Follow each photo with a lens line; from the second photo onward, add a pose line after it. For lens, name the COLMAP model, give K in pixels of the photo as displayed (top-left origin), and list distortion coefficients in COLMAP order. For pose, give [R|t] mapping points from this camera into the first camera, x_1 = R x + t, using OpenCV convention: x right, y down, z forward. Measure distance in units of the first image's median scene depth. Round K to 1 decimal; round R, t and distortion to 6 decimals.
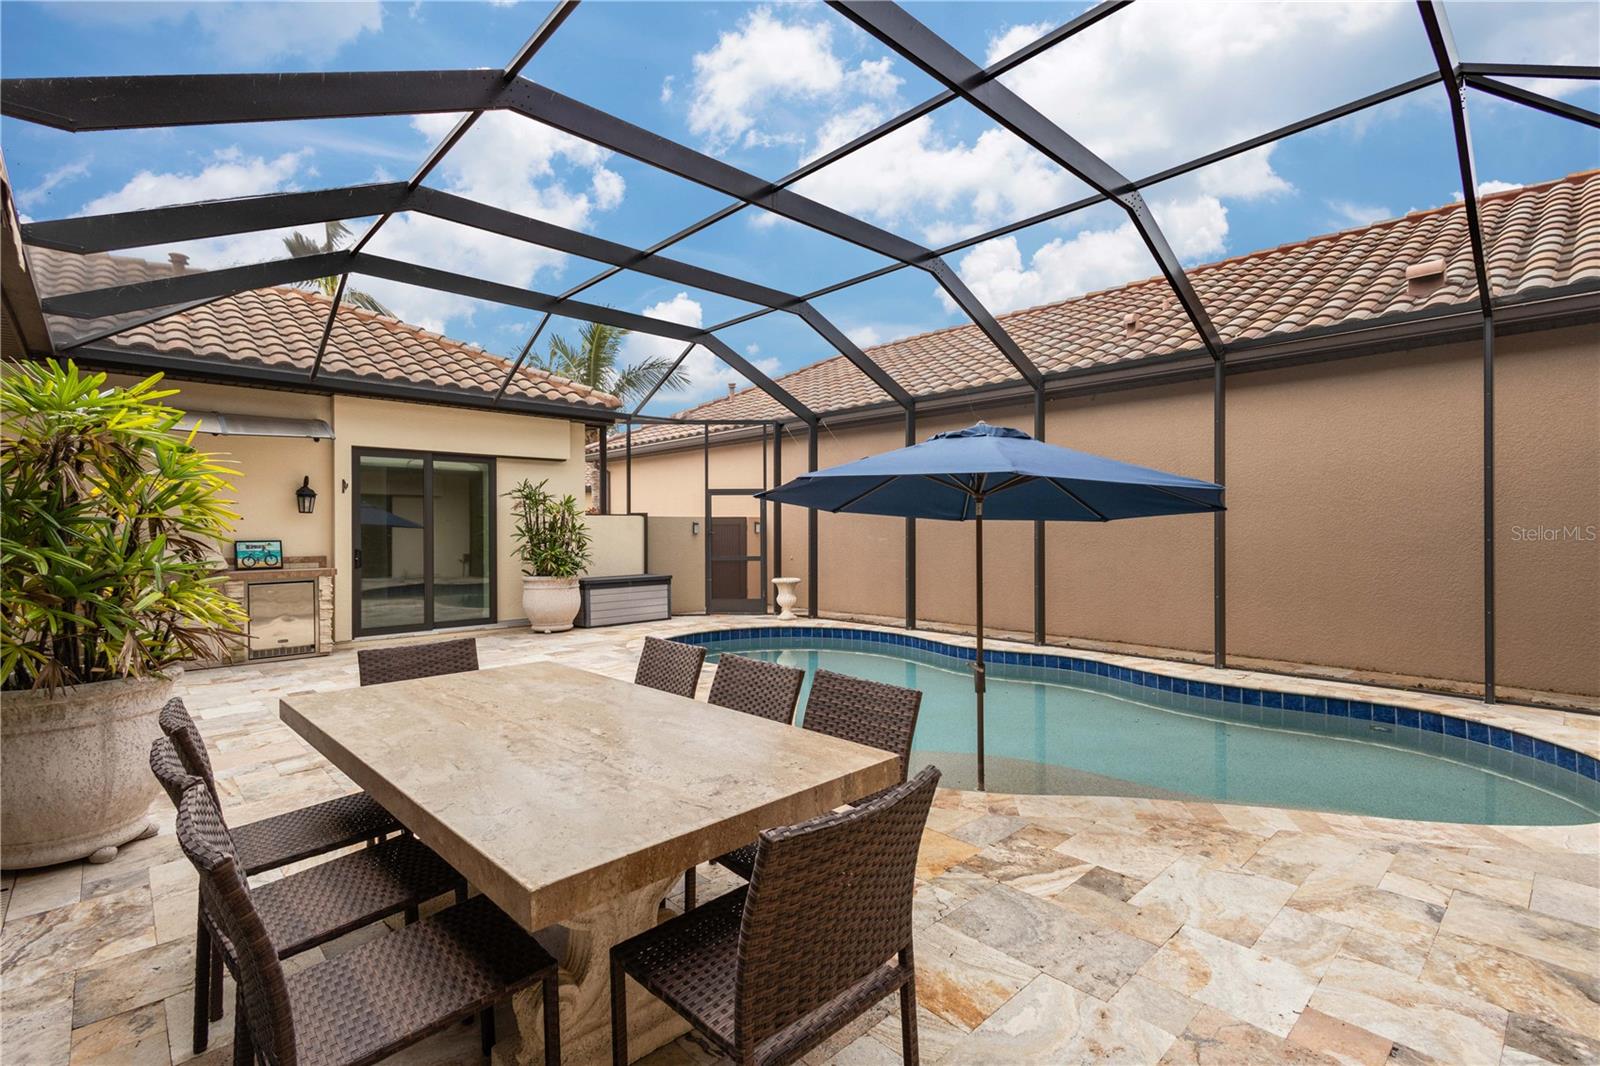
lens RADIAL K [[743.7, 0, 799.3], [0, 743.7, 534.6], [0, 0, 1]] dist [0.008354, -0.000358]
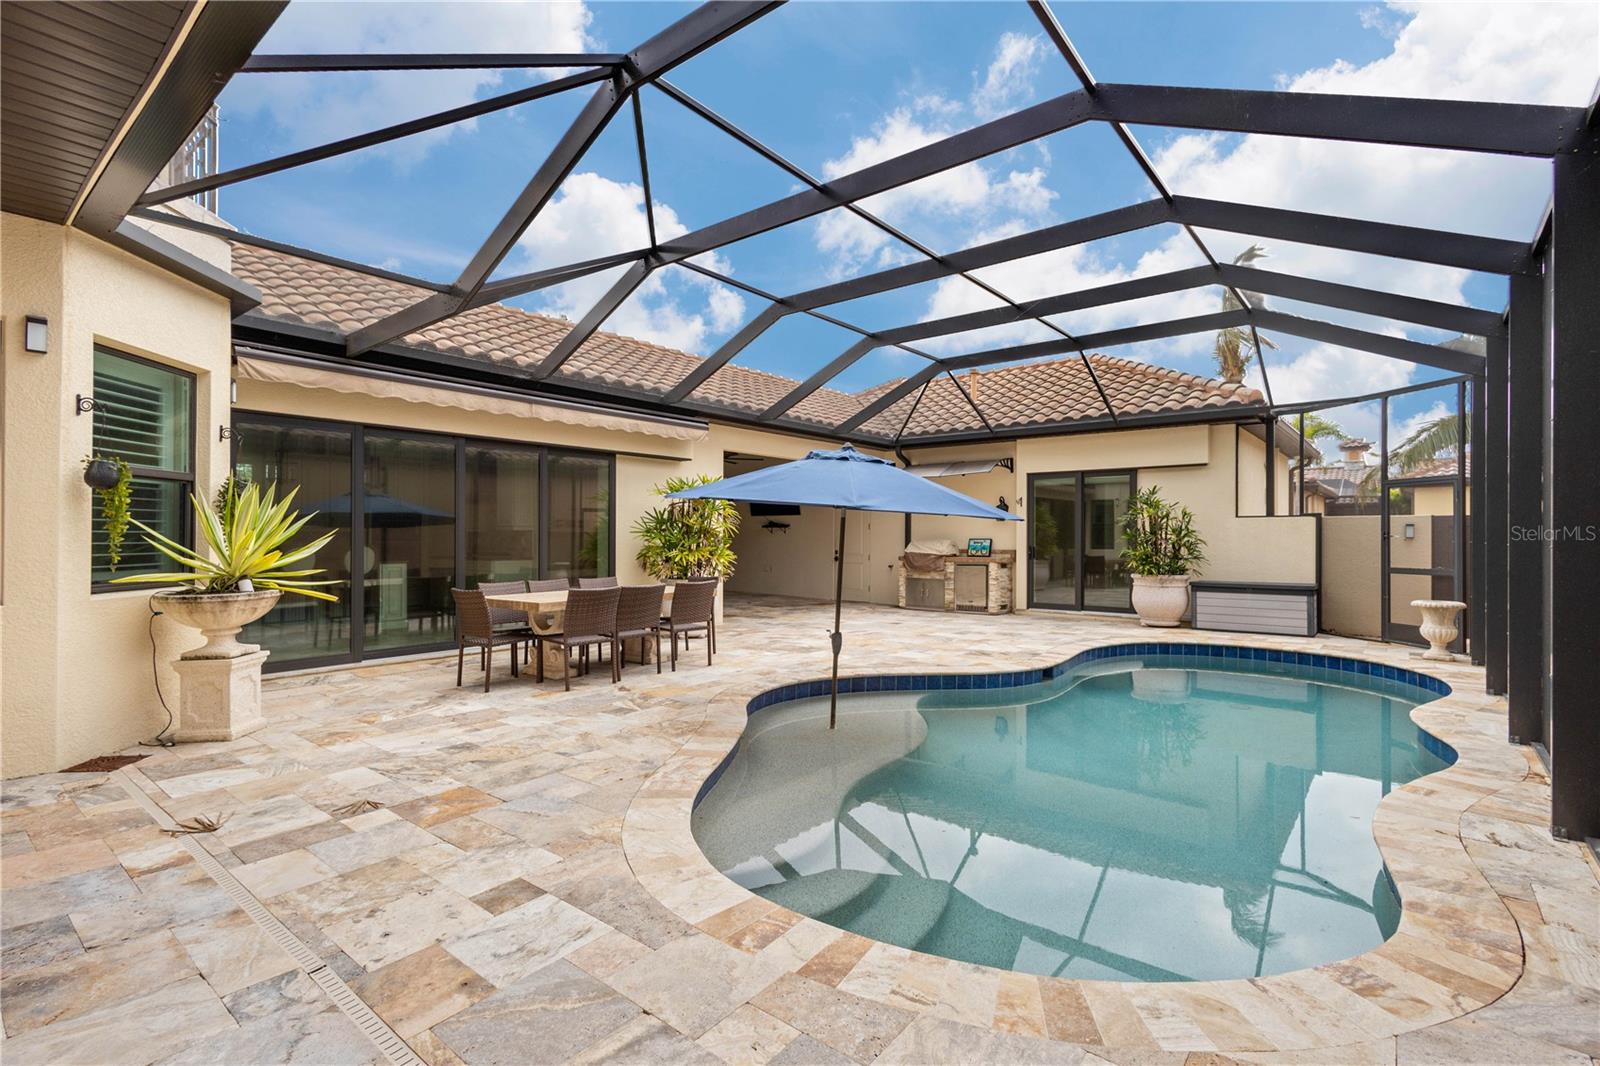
lens RADIAL K [[743.7, 0, 799.3], [0, 743.7, 534.6], [0, 0, 1]] dist [0.008354, -0.000358]
pose [[0.136155, 0.002147, -0.990685, 2.006586], [-0.010980, 0.999940, 0.000658, 0.005349], [0.990627, 0.010788, 0.136170, 1.006059]]
